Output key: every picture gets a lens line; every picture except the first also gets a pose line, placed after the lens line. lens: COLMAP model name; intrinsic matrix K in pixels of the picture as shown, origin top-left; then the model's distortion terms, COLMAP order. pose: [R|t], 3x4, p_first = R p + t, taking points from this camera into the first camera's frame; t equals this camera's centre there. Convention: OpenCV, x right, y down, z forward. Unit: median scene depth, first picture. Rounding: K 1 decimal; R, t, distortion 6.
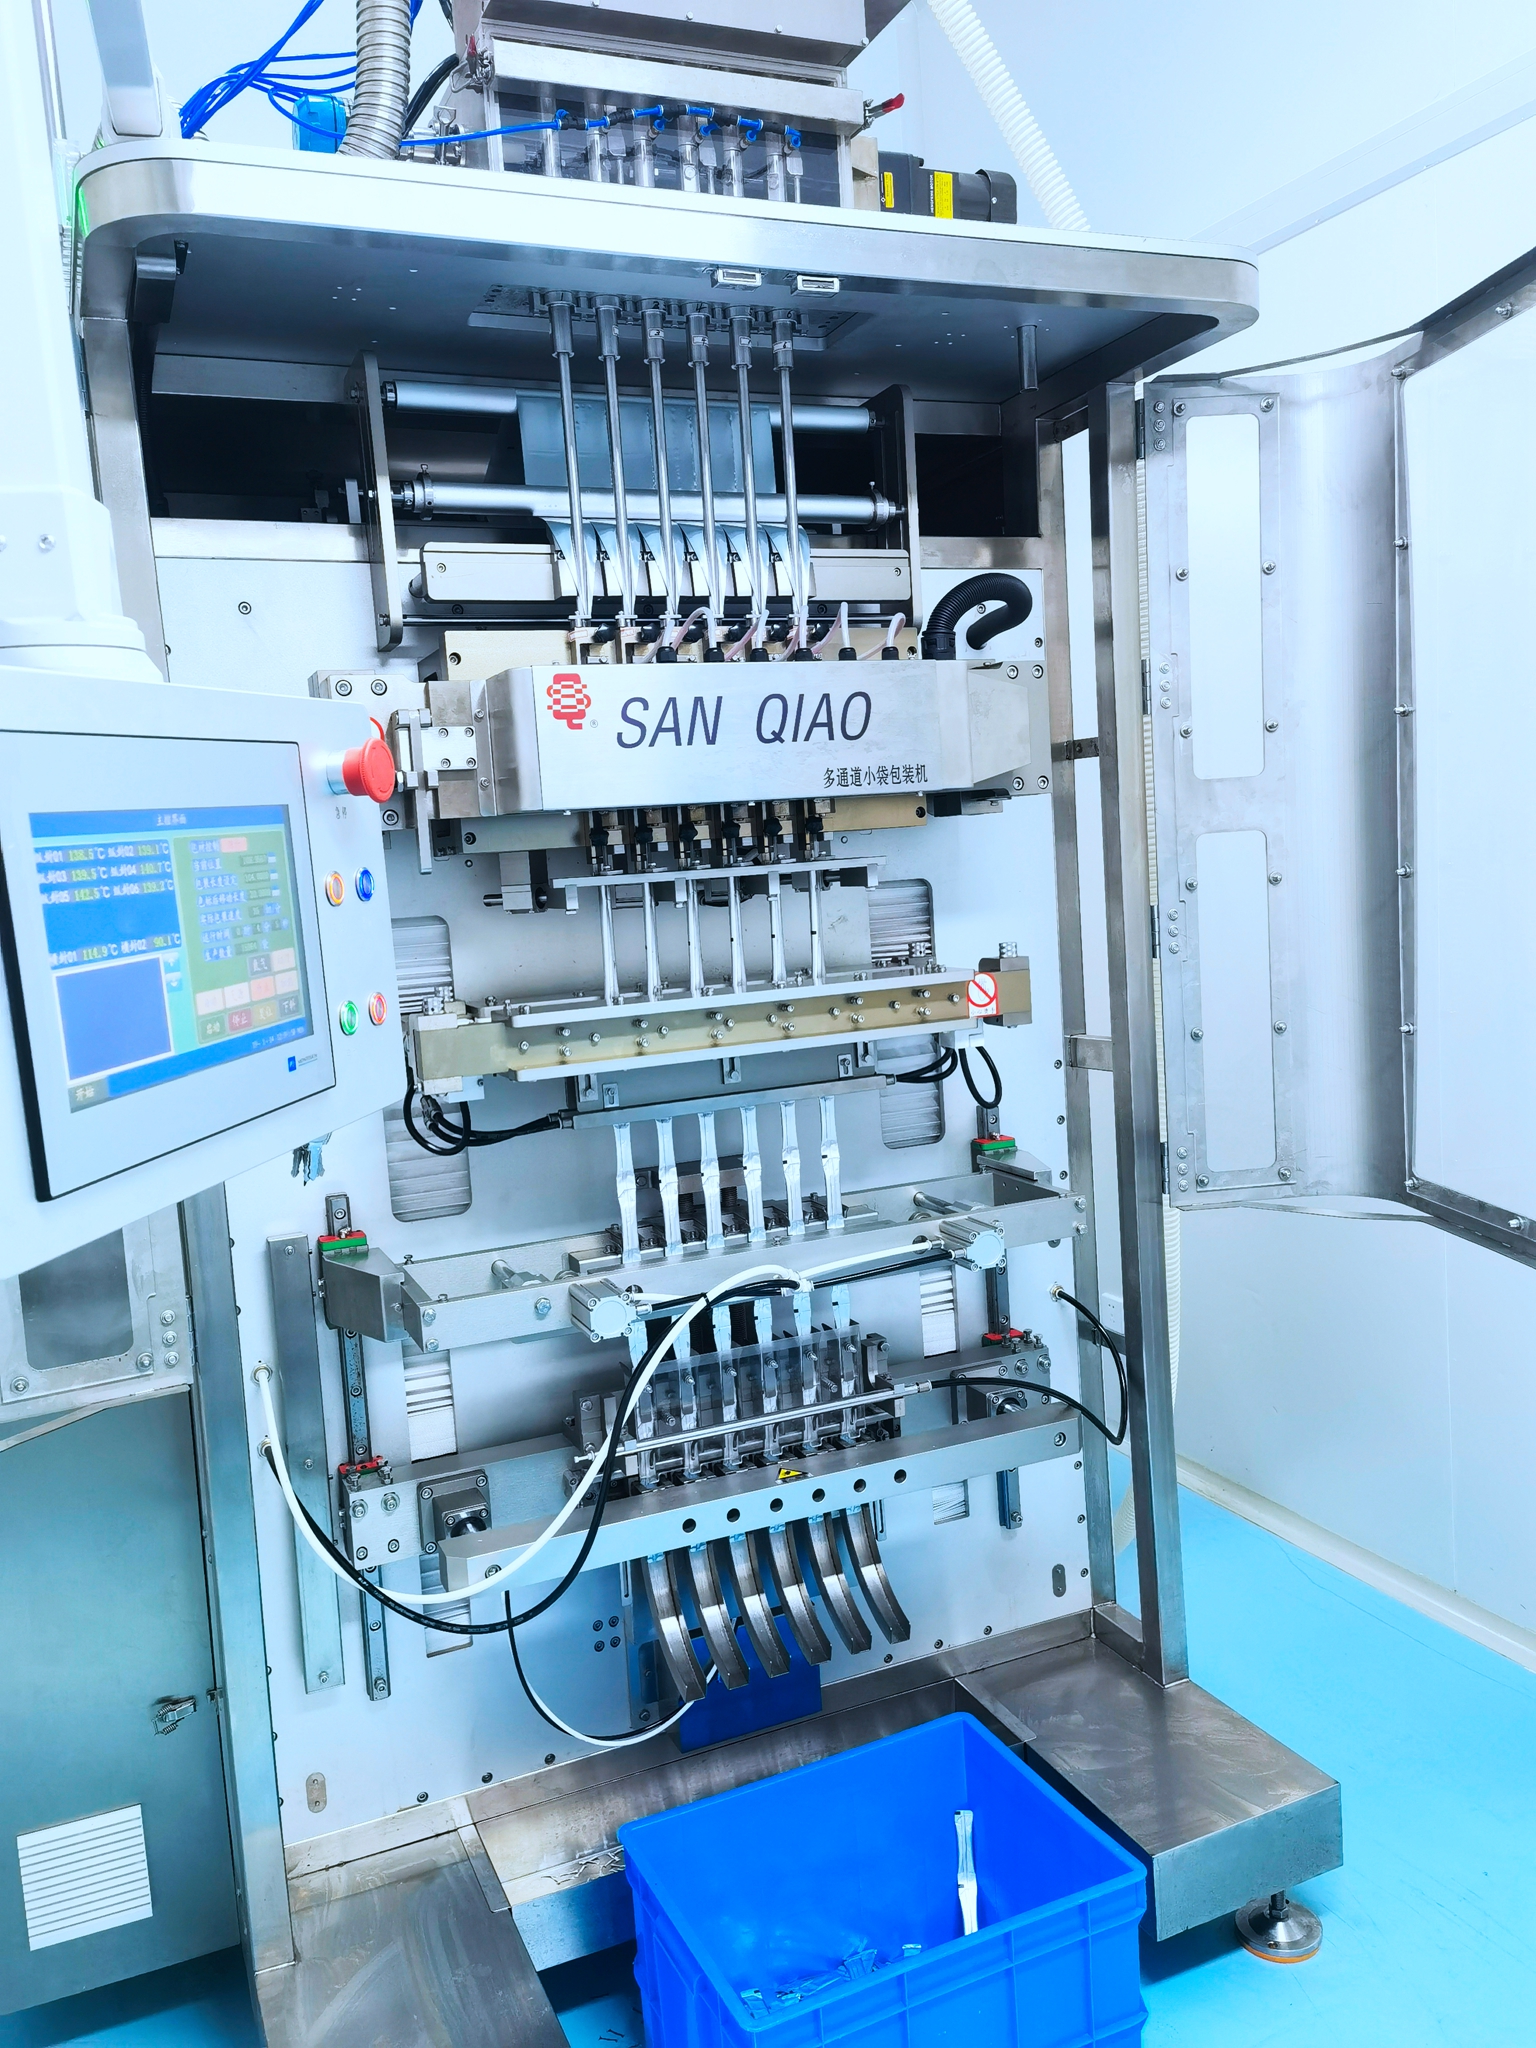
lens RADIAL K [[1666.6, 0, 768.0], [0, 1666.6, 1024.0], [0, 0, 1]] dist [0.003818, -0.004566]
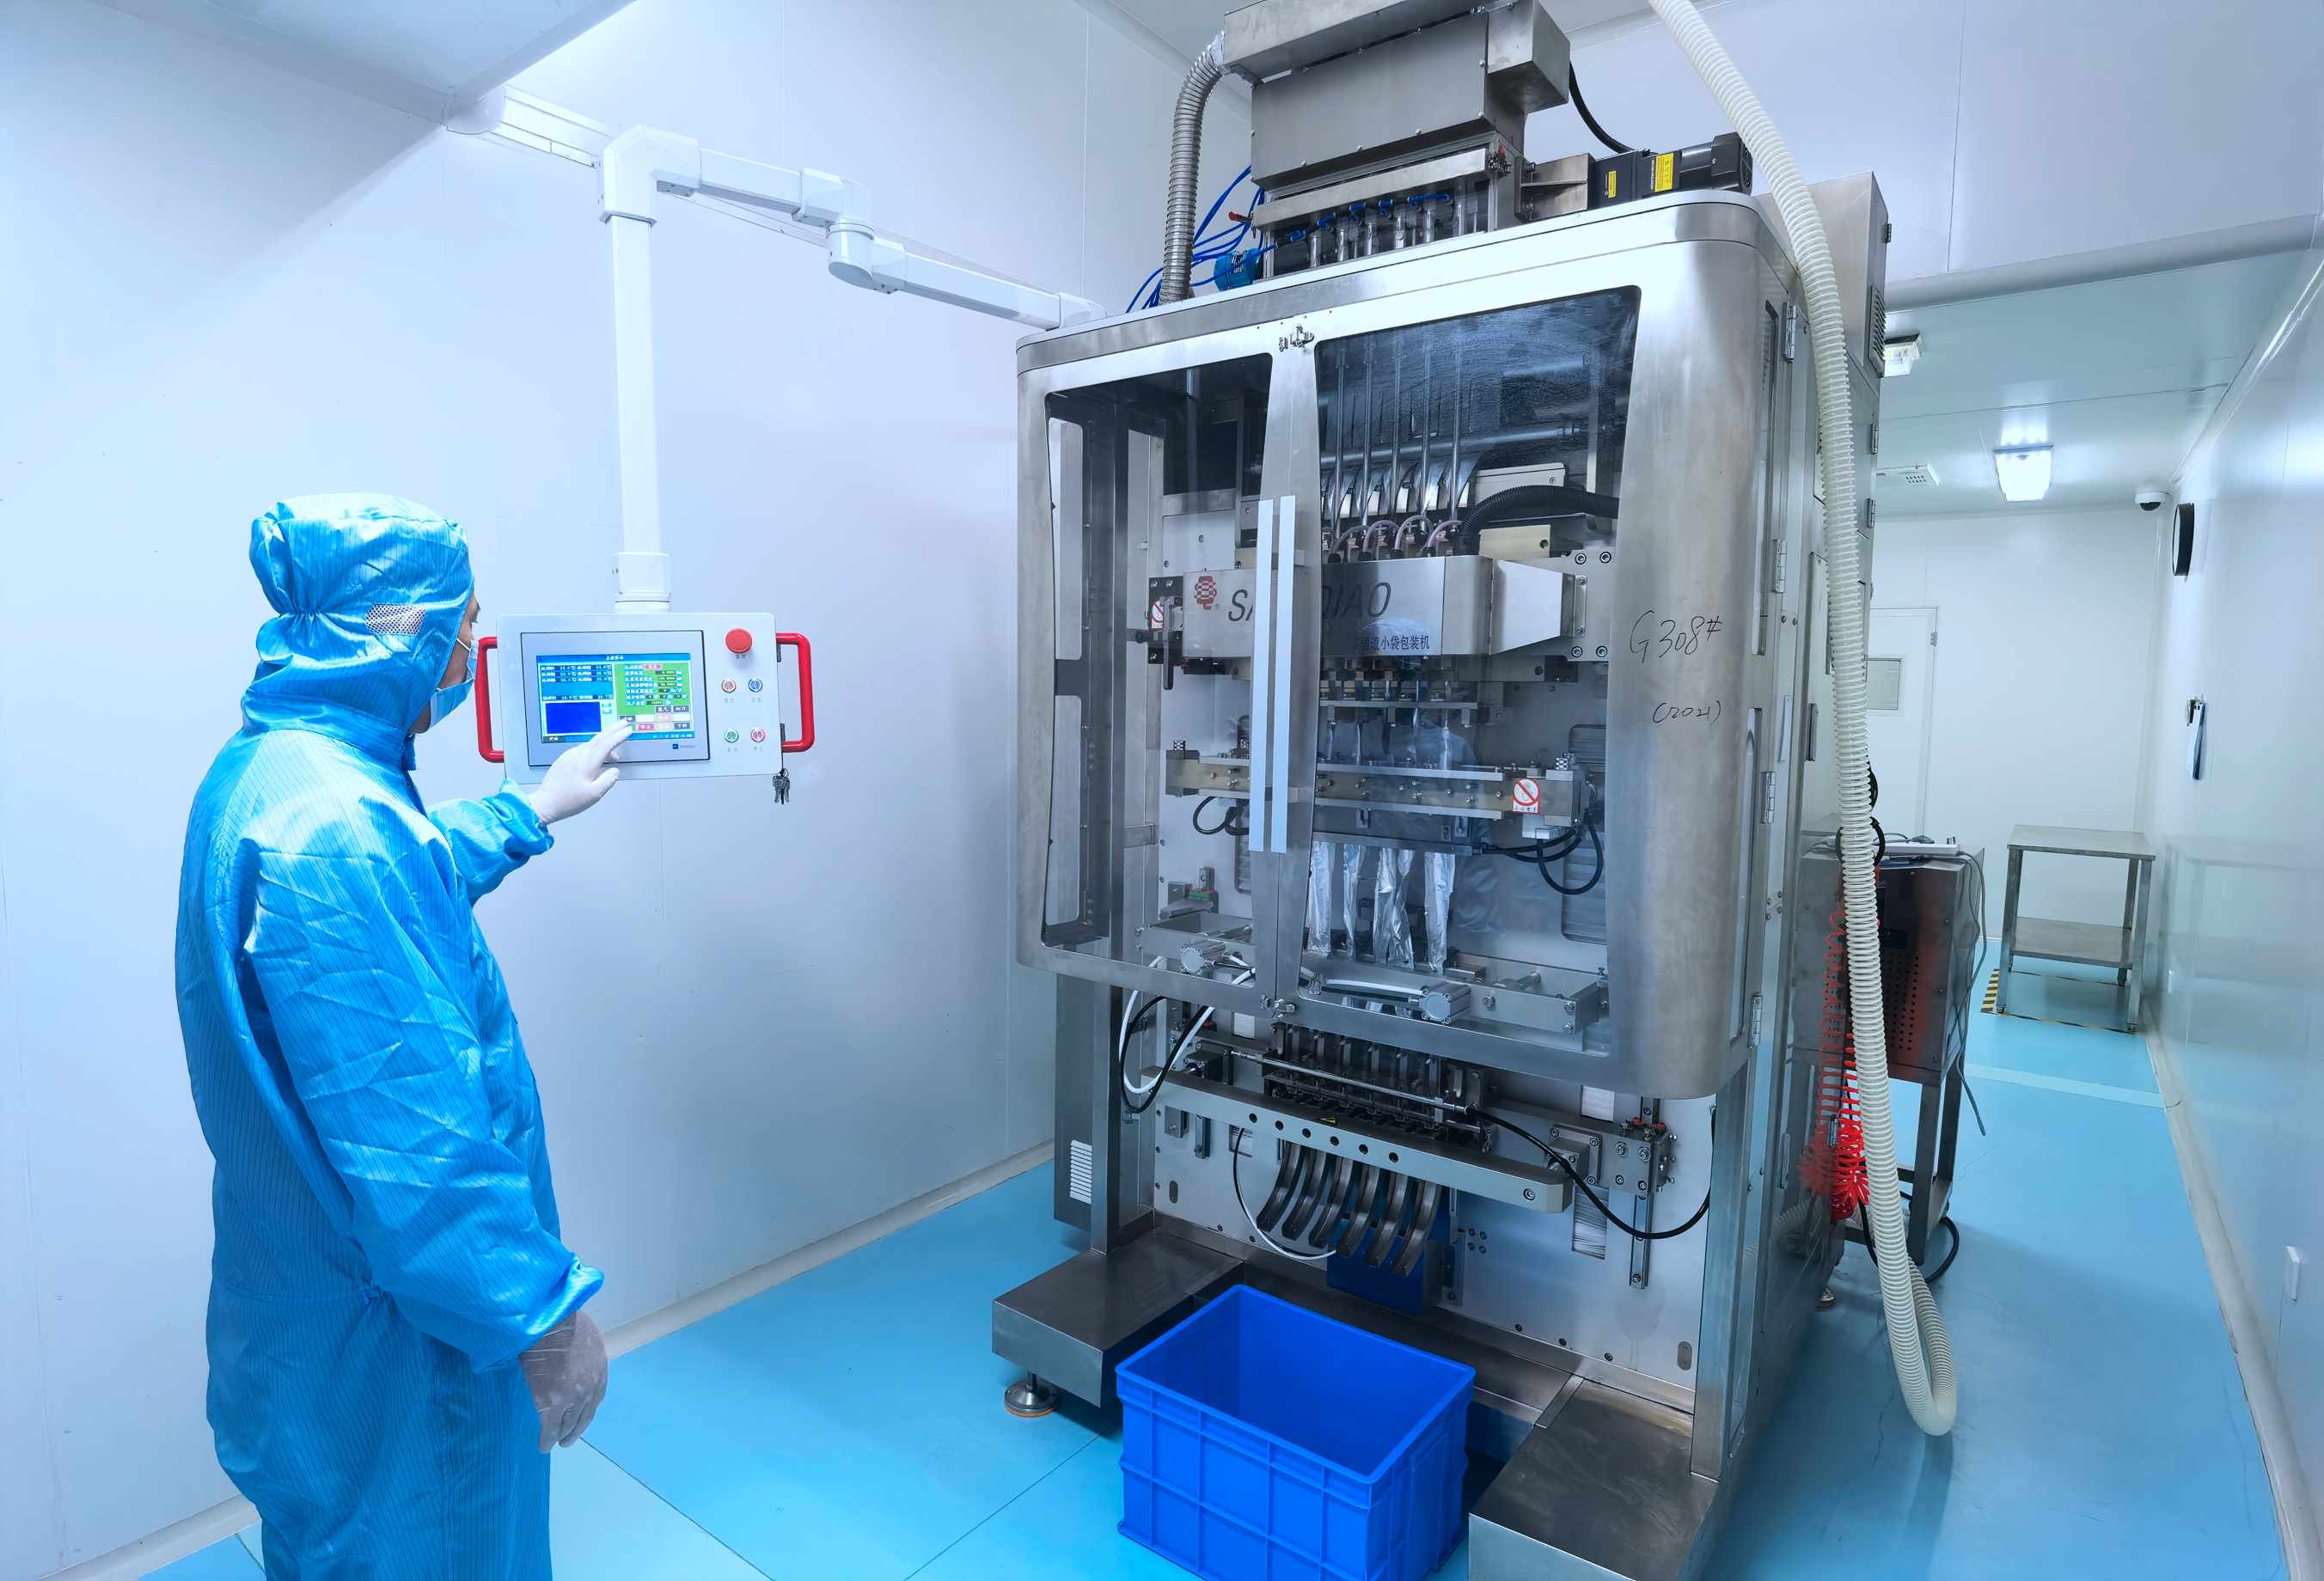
lens RADIAL K [[1234.2, 0, 1162.0], [0, 1234.2, 790.5], [0, 0, 1]] dist [-0.080898, 0.000398]
pose [[0.480339, 0.135454, -0.866560, 0.878540], [-0.136831, 0.987478, 0.078509, -0.081615], [0.866344, 0.080861, 0.492859, 0.338701]]
